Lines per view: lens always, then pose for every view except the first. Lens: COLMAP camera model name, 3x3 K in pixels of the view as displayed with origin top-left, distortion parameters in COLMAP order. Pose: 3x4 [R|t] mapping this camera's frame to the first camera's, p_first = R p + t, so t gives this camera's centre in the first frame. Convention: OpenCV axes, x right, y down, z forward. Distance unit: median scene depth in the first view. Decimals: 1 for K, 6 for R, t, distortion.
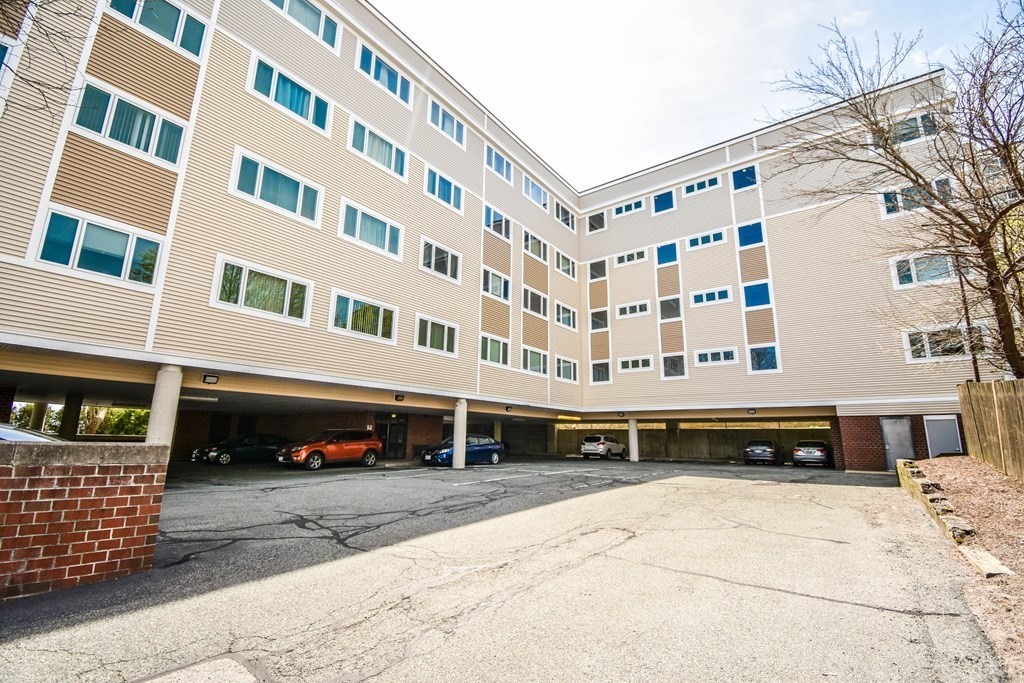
lens RADIAL K [[458.1, 0, 513.3], [0, 458.1, 339.8], [0, 0, 1]] dist [0.002128, -0.014514]
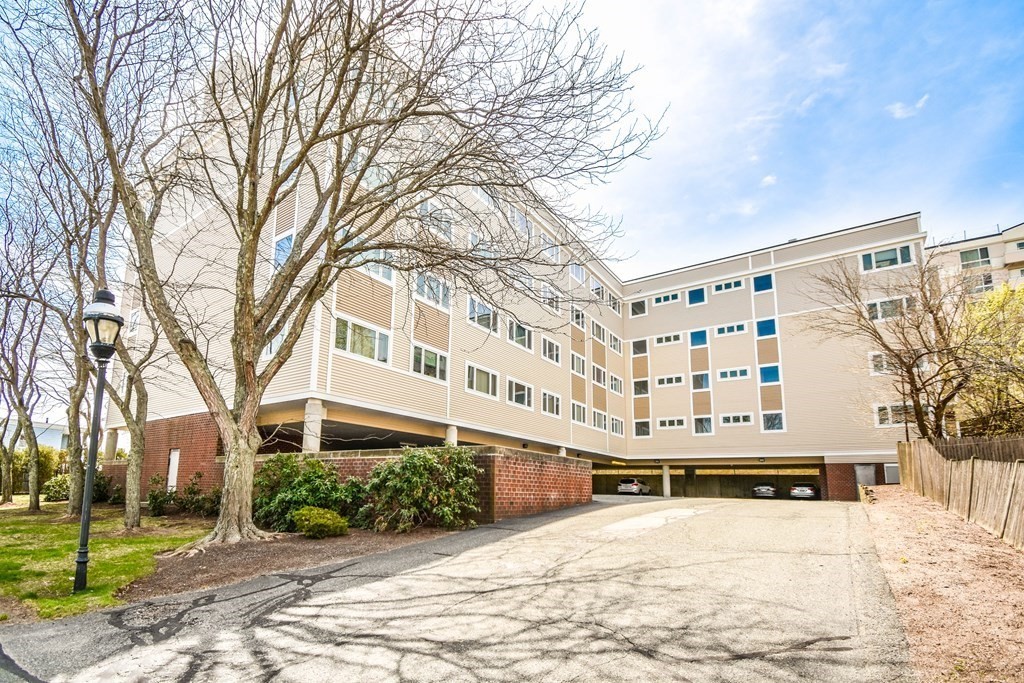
lens RADIAL K [[458.1, 0, 501.1], [0, 458.1, 413.8], [0, 0, 1]] dist [0.002128, -0.014514]
pose [[0.999894, 0.013999, 0.003910, -0.233759], [-0.014183, 0.998553, 0.051870, -0.035914], [-0.003178, -0.051920, 0.998646, -0.311279]]
